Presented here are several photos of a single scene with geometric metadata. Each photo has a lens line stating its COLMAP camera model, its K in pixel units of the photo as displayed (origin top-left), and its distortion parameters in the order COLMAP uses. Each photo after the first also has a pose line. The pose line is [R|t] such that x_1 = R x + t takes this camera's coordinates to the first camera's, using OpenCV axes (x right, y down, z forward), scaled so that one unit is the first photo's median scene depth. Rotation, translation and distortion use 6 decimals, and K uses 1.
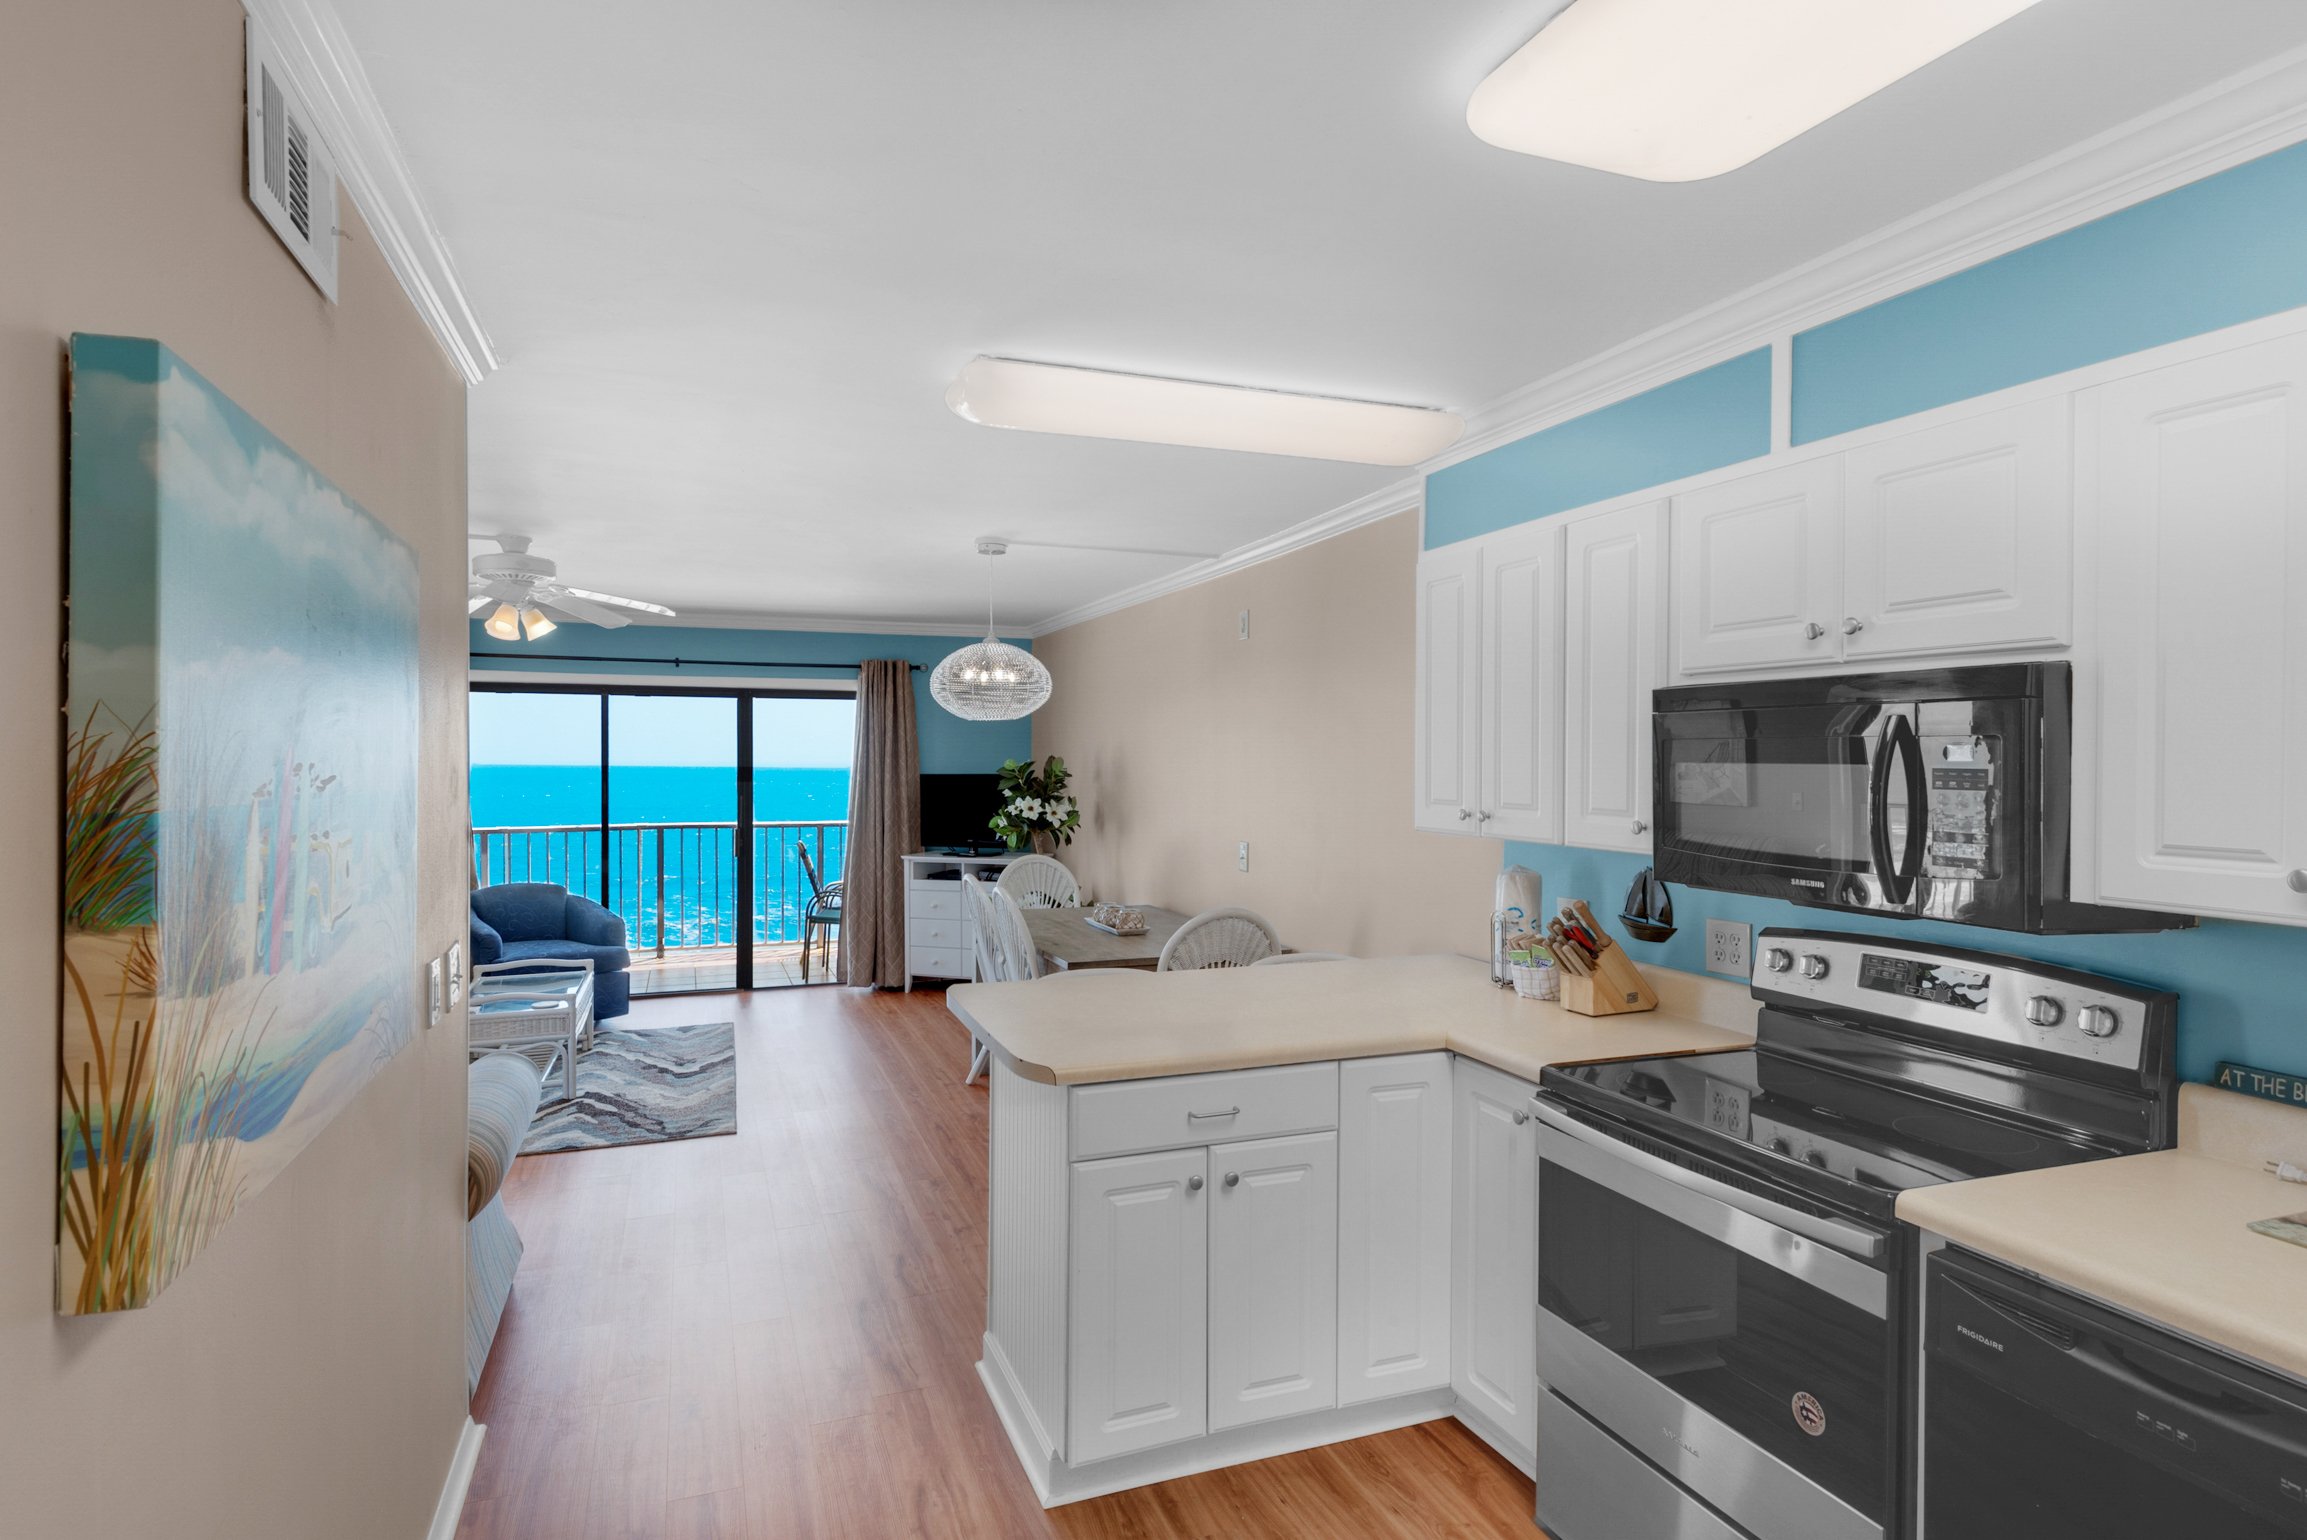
lens RADIAL K [[1225.6, 0, 1157.1], [0, 1225.6, 769.7], [0, 0, 1]] dist [0.030106, 0.000397]
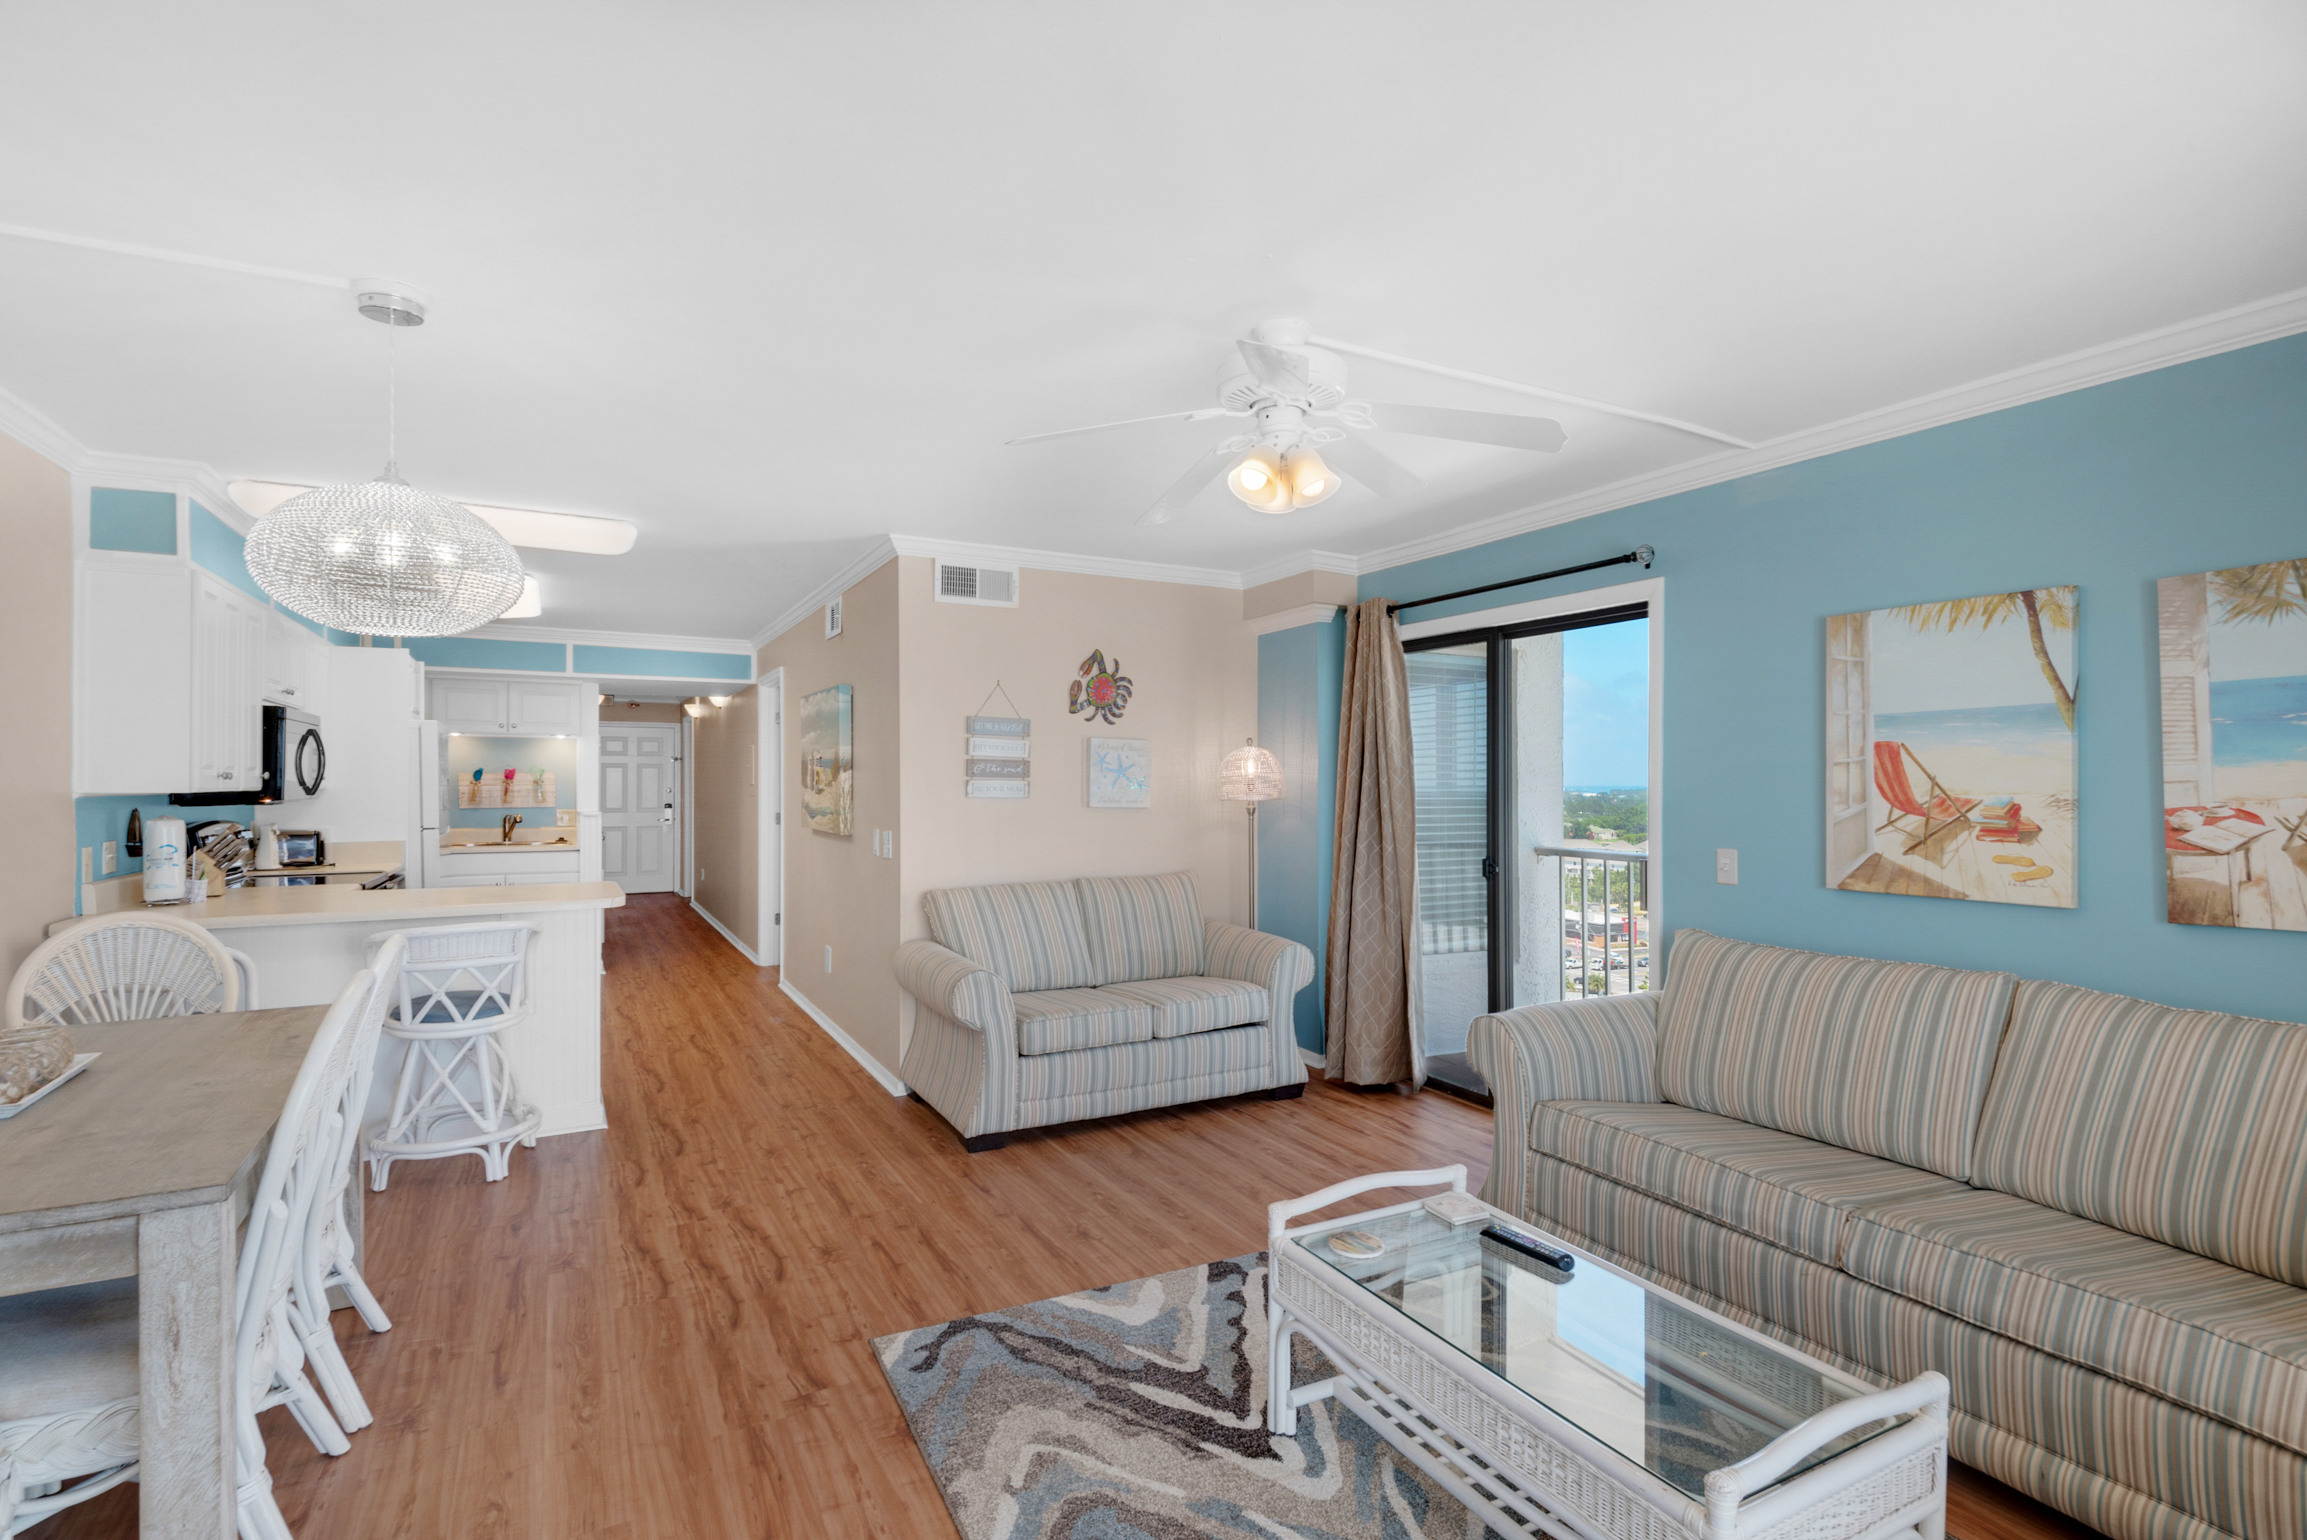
lens RADIAL K [[1085.0, 0, 1167.4], [0, 1085.0, 775.9], [0, 0, 1]] dist [-0.000944, -0.001579]
pose [[-0.990249, -0.002689, -0.139284, -0.301367], [-0.003705, 0.999968, 0.007037, 0.011420], [0.139260, 0.007484, -0.990228, 1.129591]]
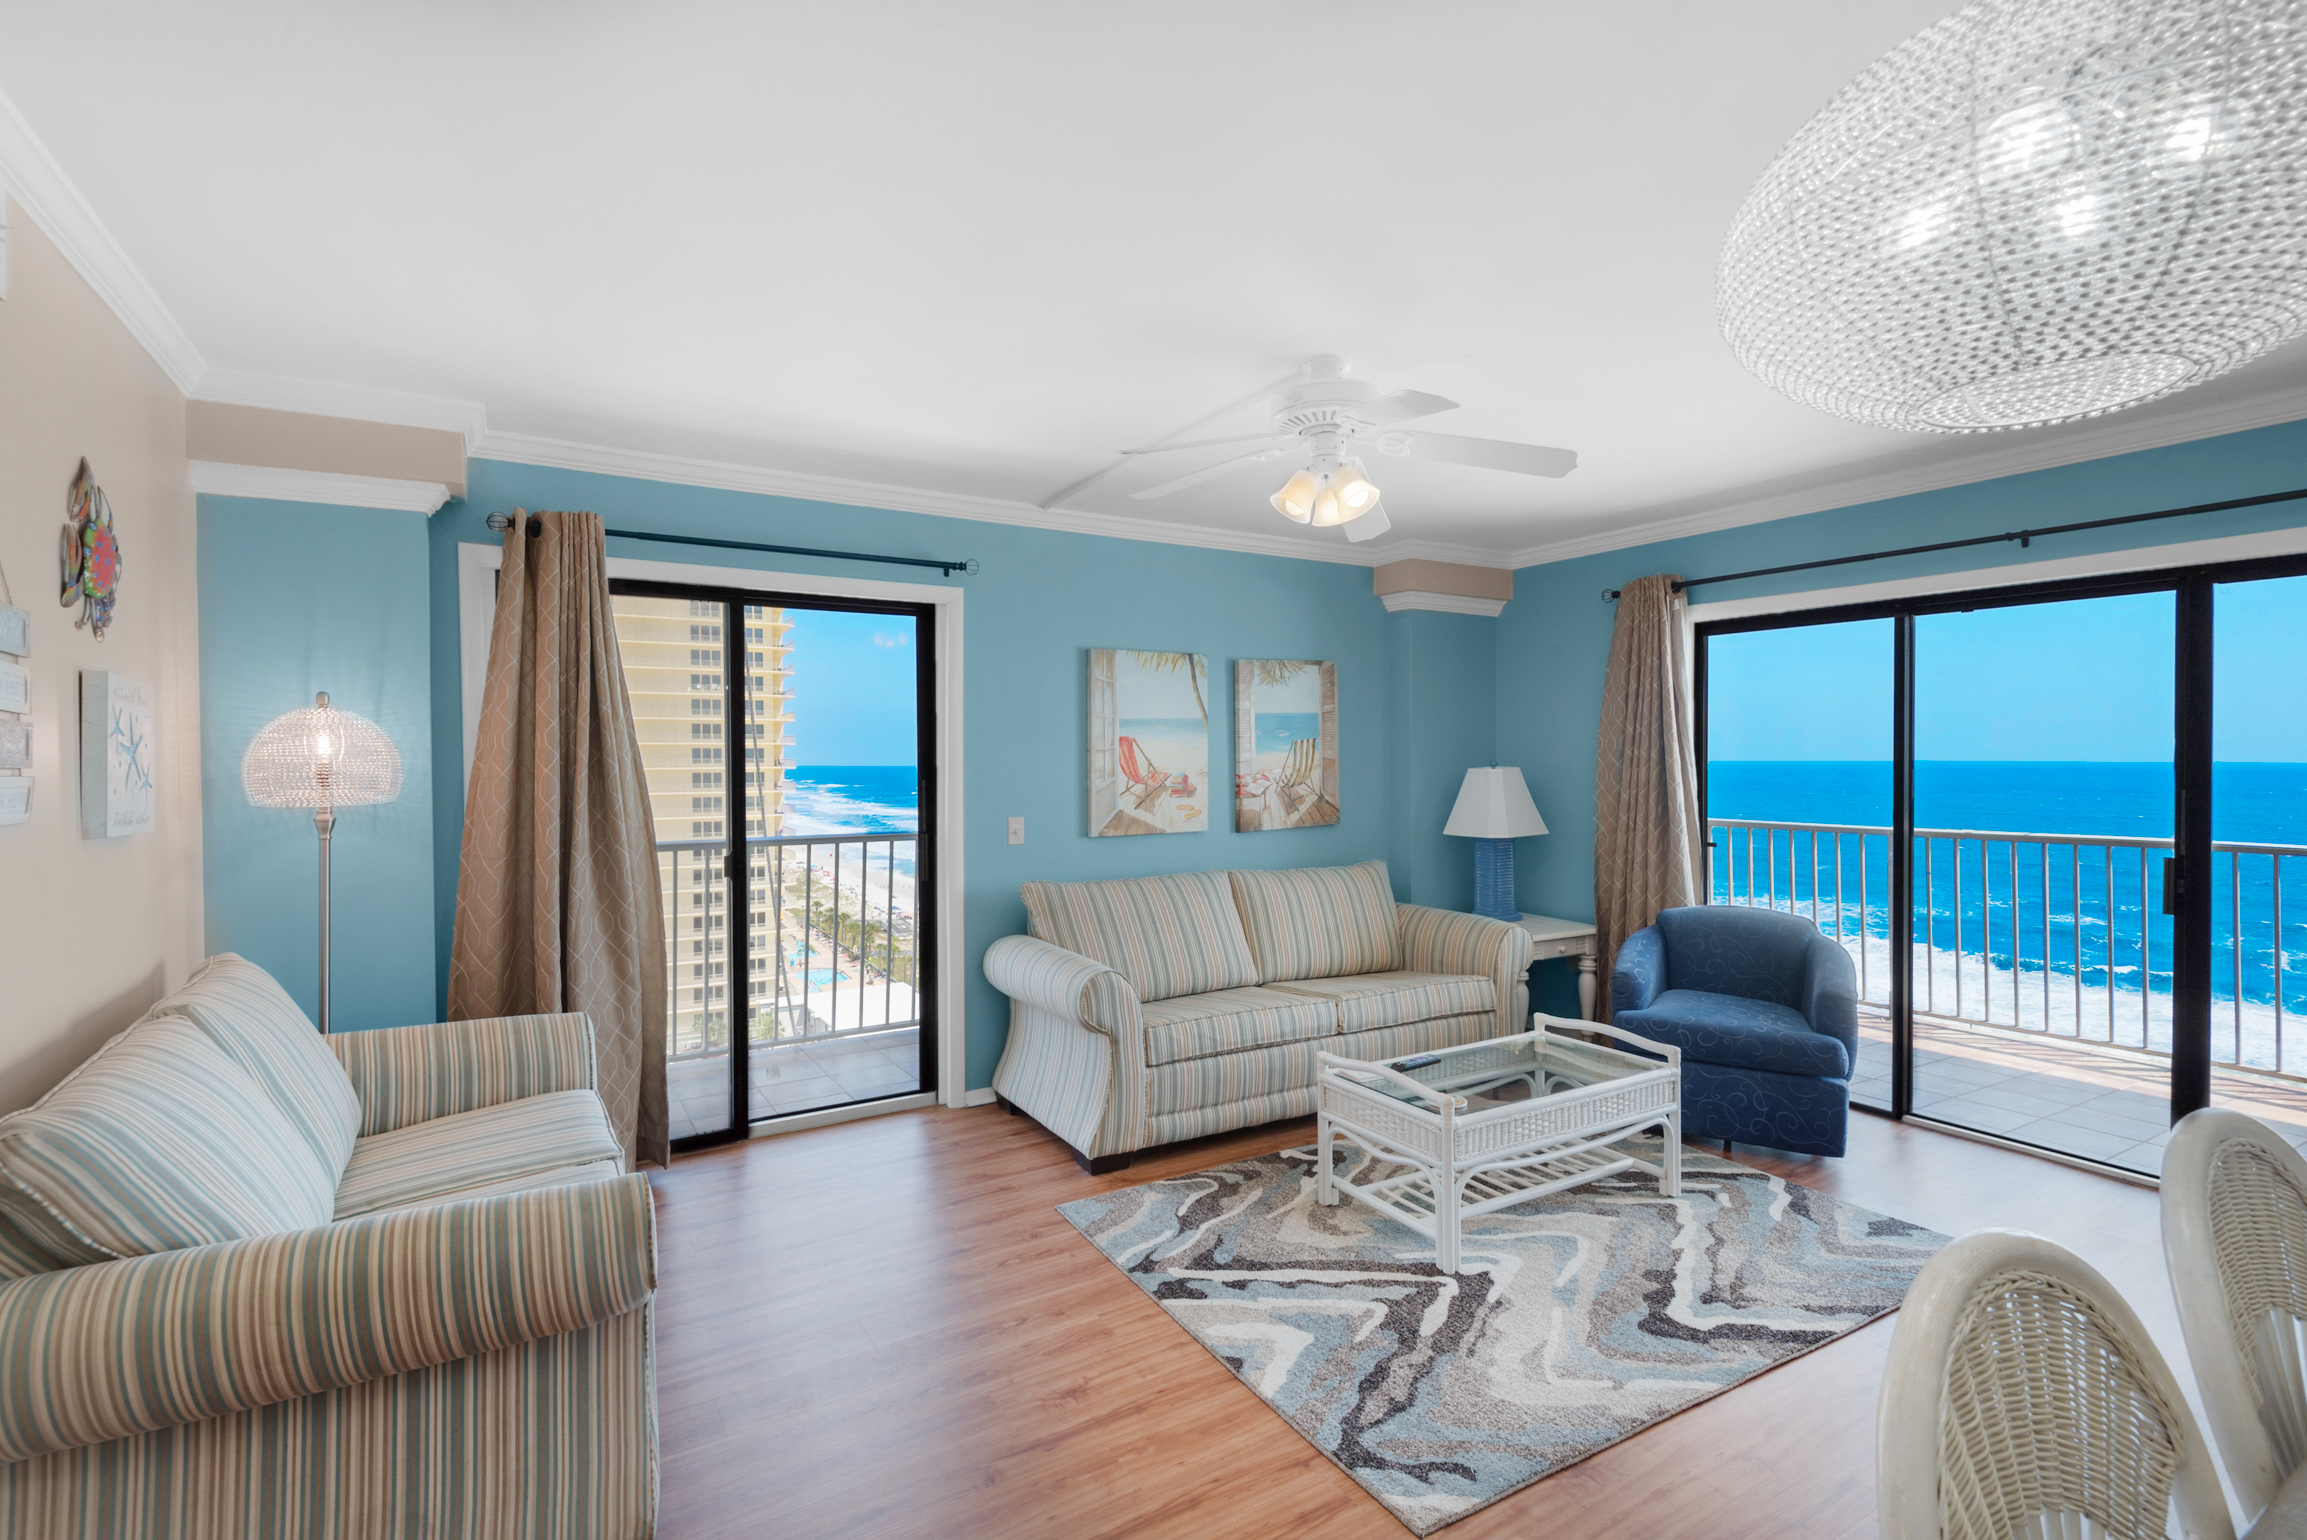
lens RADIAL K [[1074.5, 0, 1140.6], [0, 1074.5, 763.7], [0, 0, 1]] dist [0.022323, -0.002802]
pose [[0.180599, 0.004508, -0.983546, 0.013438], [-0.006927, 0.999971, 0.003311, 0.014197], [0.983532, 0.006215, 0.180625, 0.609032]]
